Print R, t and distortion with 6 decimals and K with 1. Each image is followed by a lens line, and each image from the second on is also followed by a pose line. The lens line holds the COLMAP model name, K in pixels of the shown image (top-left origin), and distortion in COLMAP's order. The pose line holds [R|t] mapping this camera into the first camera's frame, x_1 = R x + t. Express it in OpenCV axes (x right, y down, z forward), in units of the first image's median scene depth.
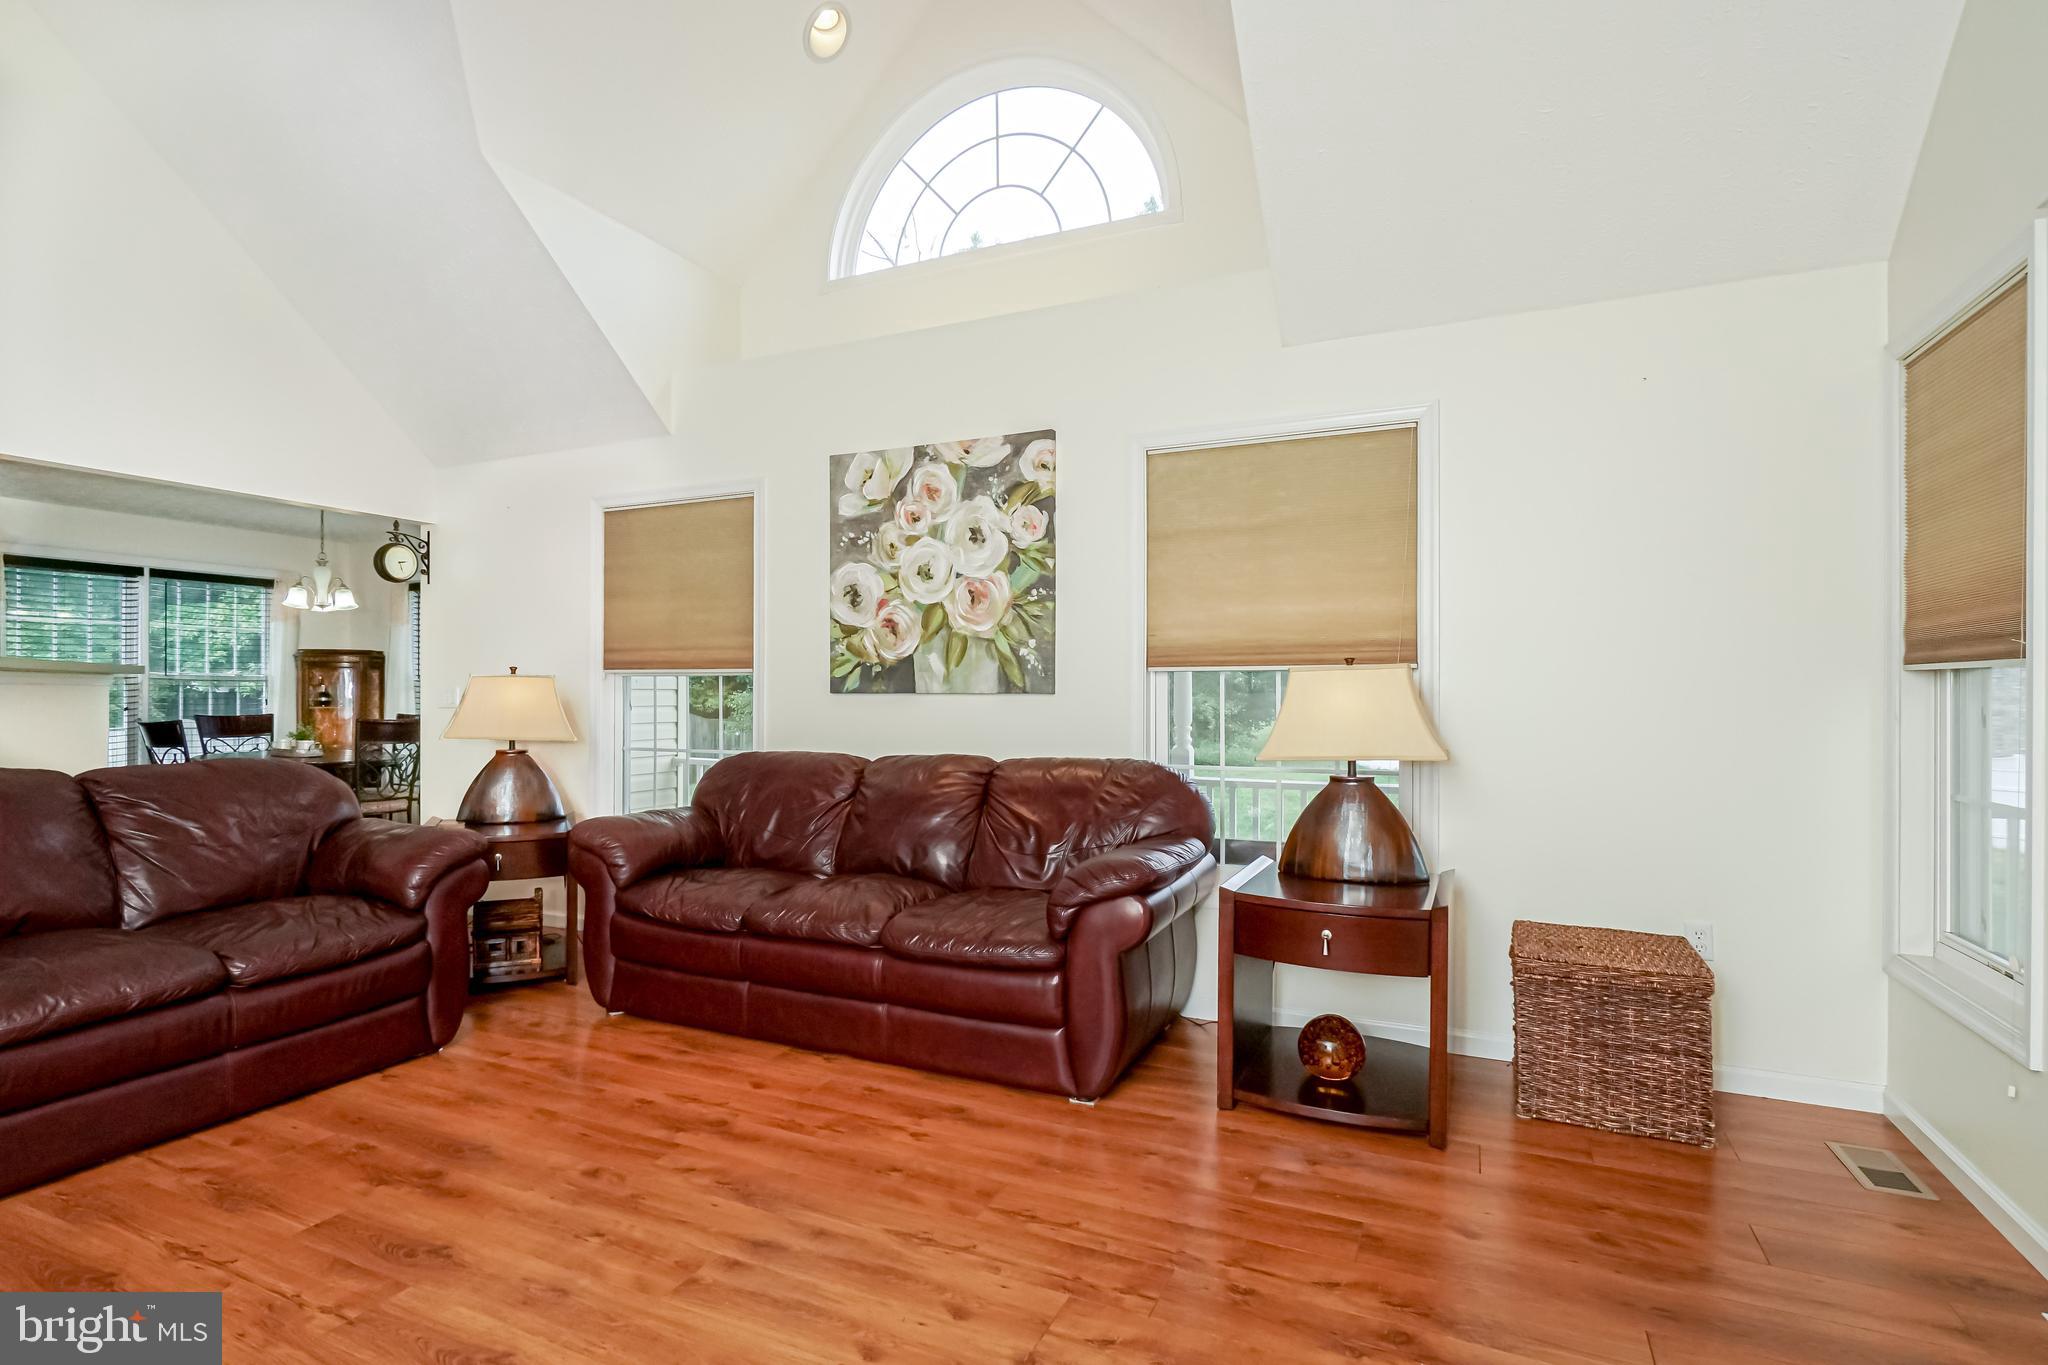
lens RADIAL K [[1091.4, 0, 1027.1], [0, 1091.4, 691.6], [0, 0, 1]] dist [-0.012104, 0.001588]
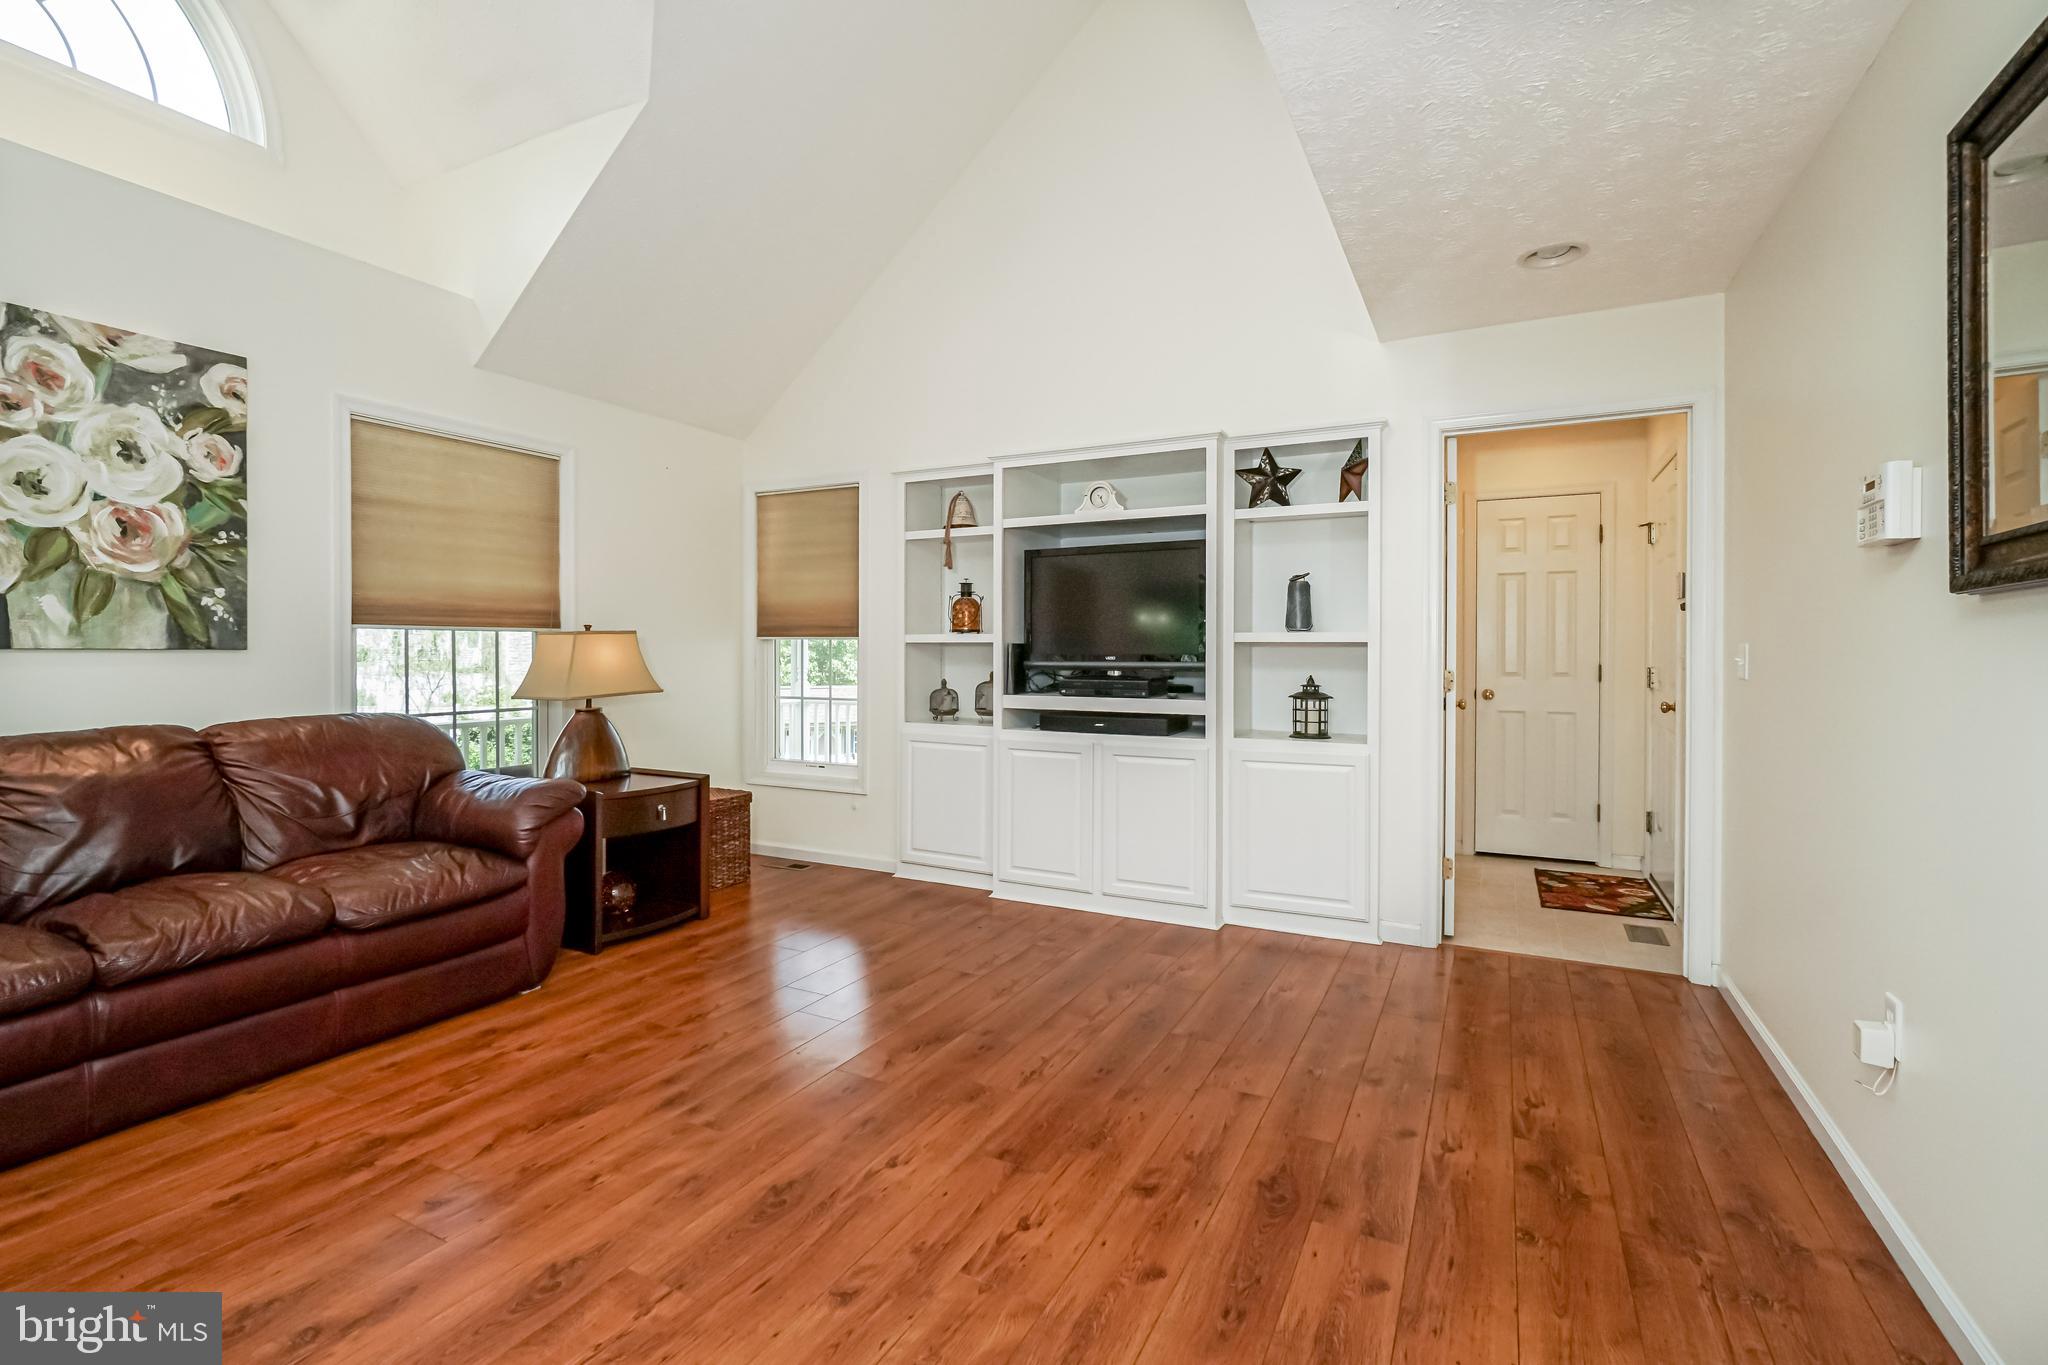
lens RADIAL K [[925.4, 0, 1028.1], [0, 925.4, 652.8], [0, 0, 1]] dist [0.001106, -0.000133]
pose [[0.006352, -0.003073, 0.999975, -0.736627], [-0.004269, 0.999986, 0.003101, -0.000514], [-0.999971, -0.004289, 0.006339, 0.341250]]
